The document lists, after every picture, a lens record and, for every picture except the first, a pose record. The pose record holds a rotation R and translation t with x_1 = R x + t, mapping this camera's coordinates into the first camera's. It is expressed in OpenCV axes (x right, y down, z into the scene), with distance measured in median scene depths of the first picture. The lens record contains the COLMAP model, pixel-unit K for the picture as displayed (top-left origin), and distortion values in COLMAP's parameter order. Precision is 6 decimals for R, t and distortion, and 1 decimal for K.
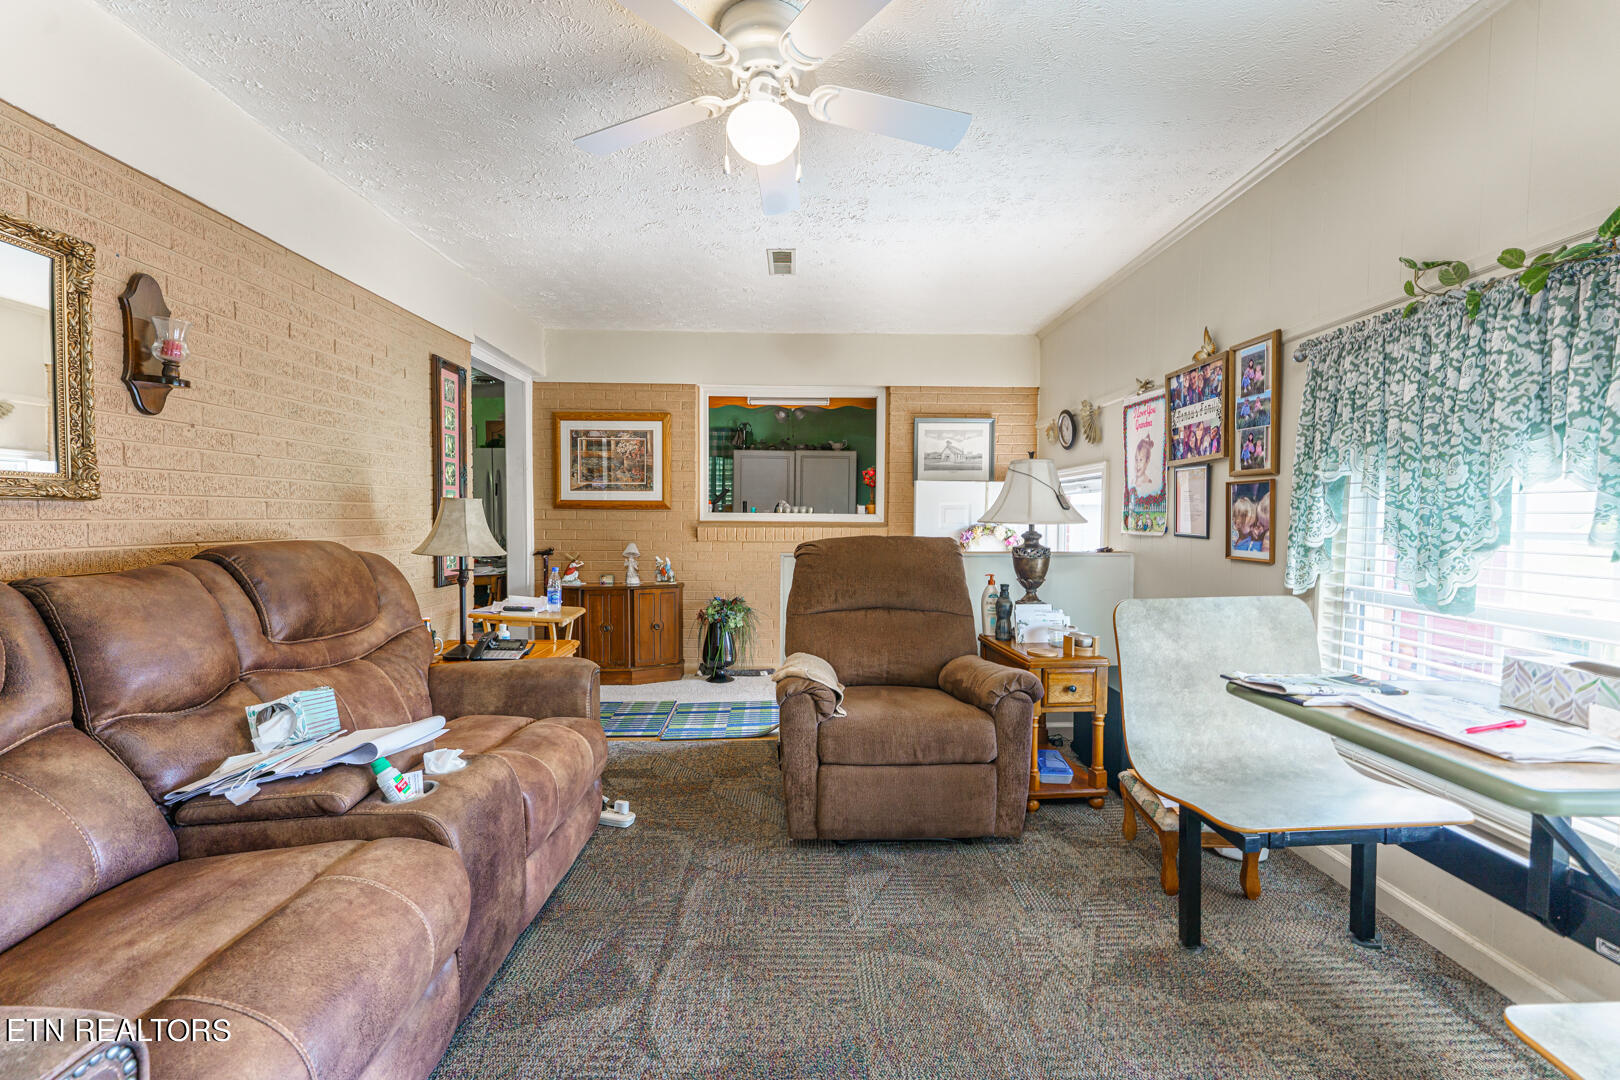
lens RADIAL K [[651.6, 0, 811.4], [0, 651.6, 535.4], [0, 0, 1]] dist [-0.000801, -0.000934]
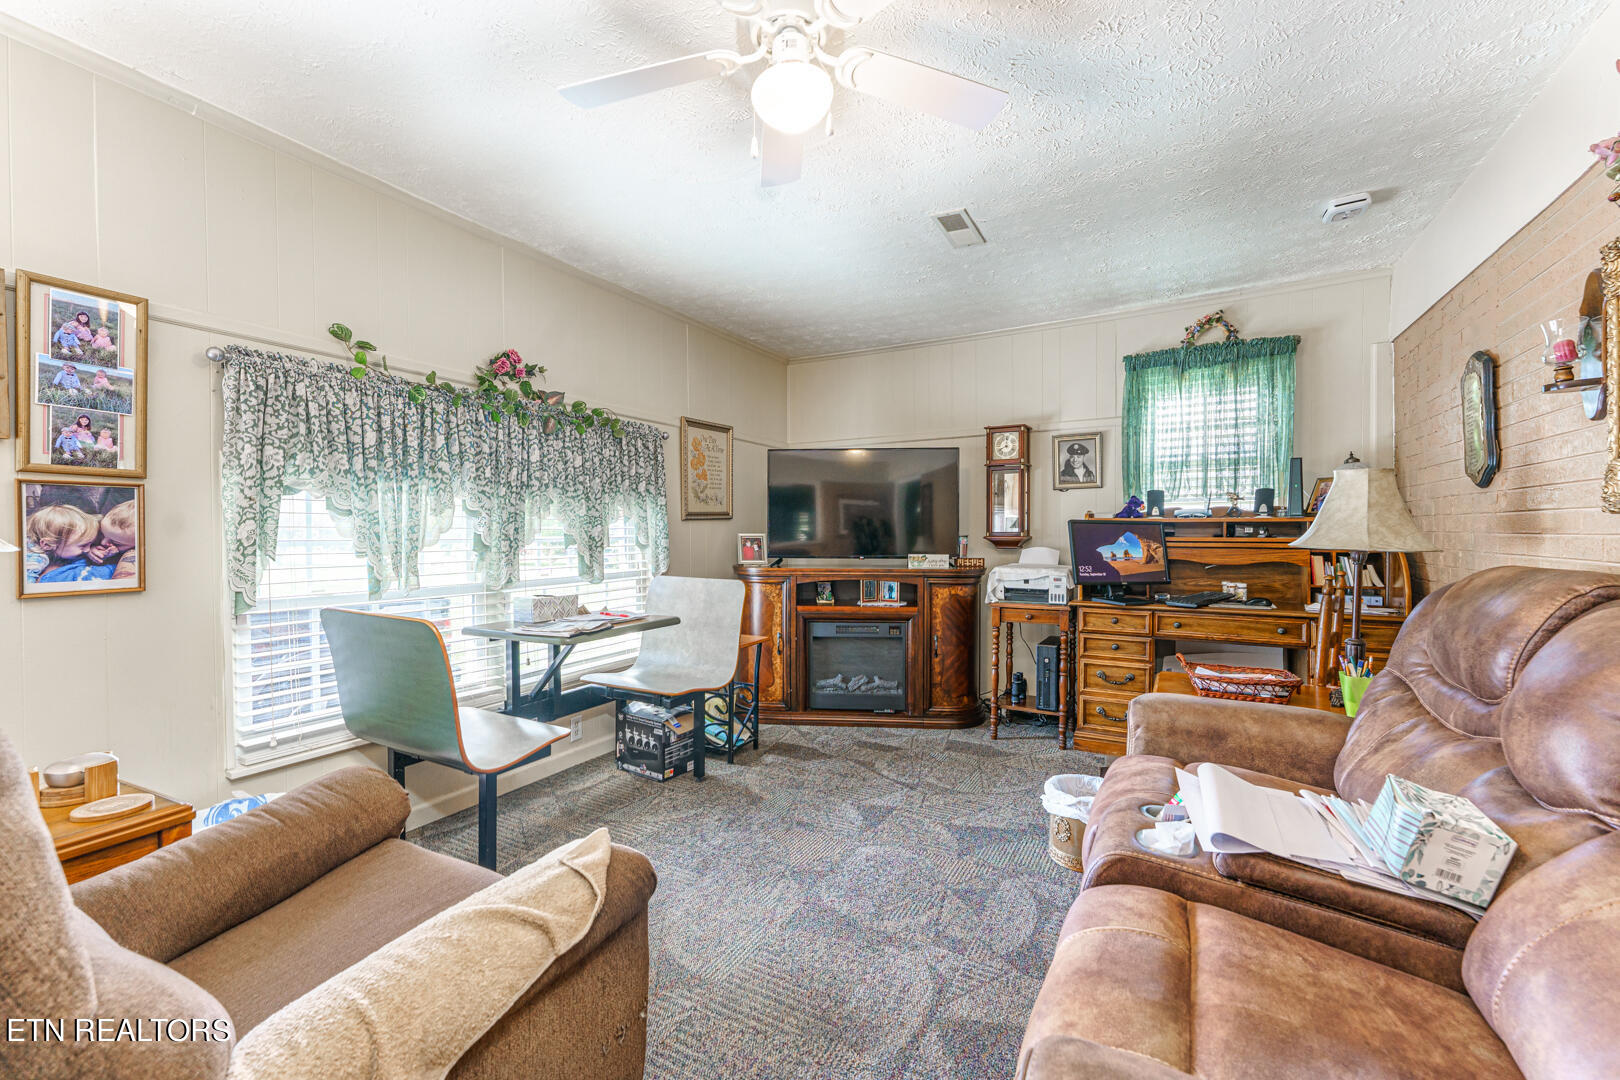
lens RADIAL K [[651.6, 0, 811.3], [0, 651.6, 529.3], [0, 0, 1]] dist [-0.000801, -0.000934]
pose [[-0.867998, 0.000230, 0.496567, -0.379387], [0.017726, 0.999377, 0.030522, -0.040772], [-0.496251, 0.035295, -0.867462, 1.248946]]
